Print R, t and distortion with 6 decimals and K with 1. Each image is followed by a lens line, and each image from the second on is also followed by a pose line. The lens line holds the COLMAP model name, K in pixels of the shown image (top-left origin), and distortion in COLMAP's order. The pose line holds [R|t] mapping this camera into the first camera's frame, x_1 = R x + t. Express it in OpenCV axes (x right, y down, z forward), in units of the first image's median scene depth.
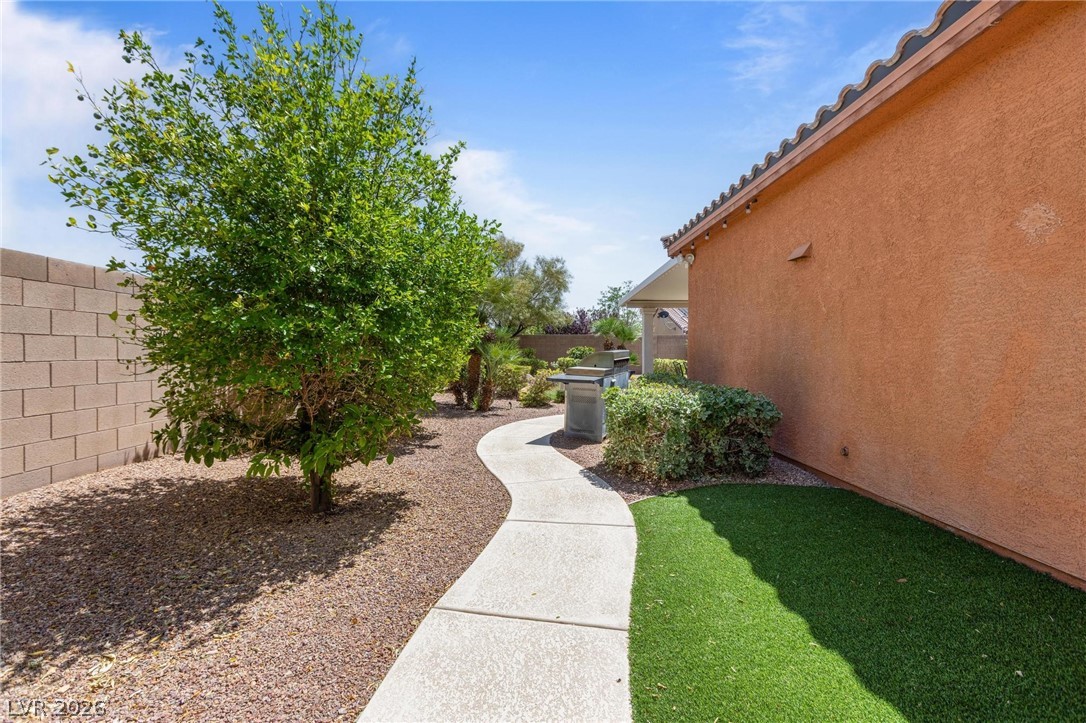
lens RADIAL K [[499.8, 0, 542.5], [0, 499.8, 359.4], [0, 0, 1]] dist [-0.004009, -0.000305]
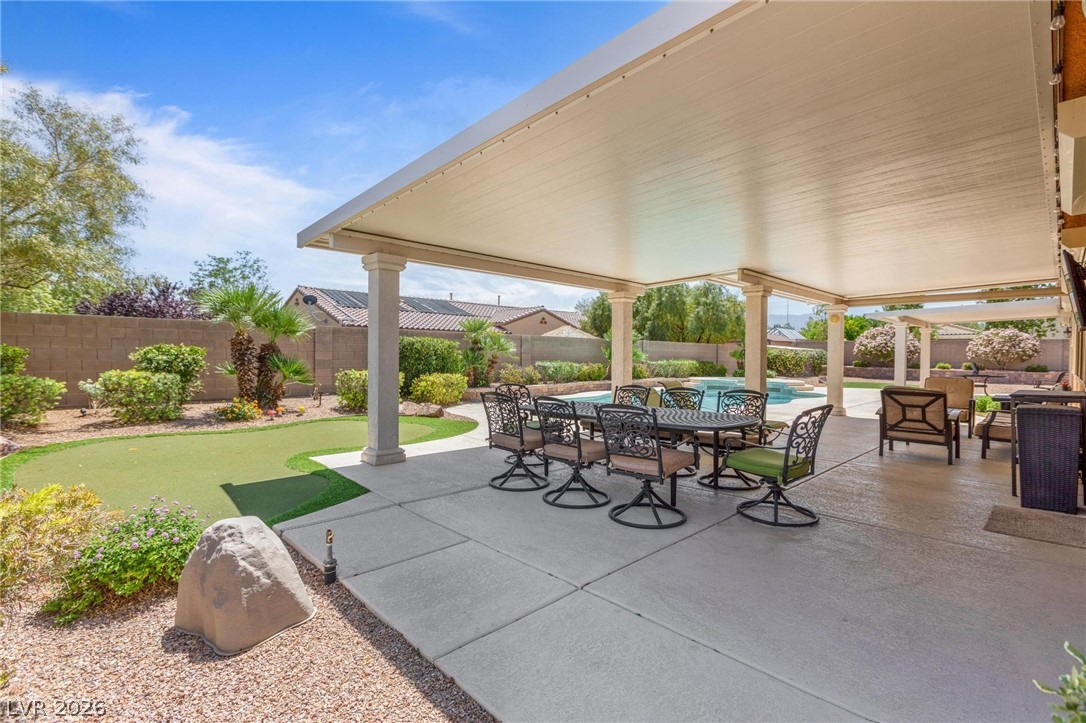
lens RADIAL K [[499.8, 0, 541.6], [0, 499.8, 359.4], [0, 0, 1]] dist [-0.004009, -0.000305]
pose [[0.740517, 0.005152, 0.672017, 0.014482], [-0.006690, 0.999978, -0.000295, -0.009022], [-0.672004, -0.004277, 0.740535, 0.279734]]
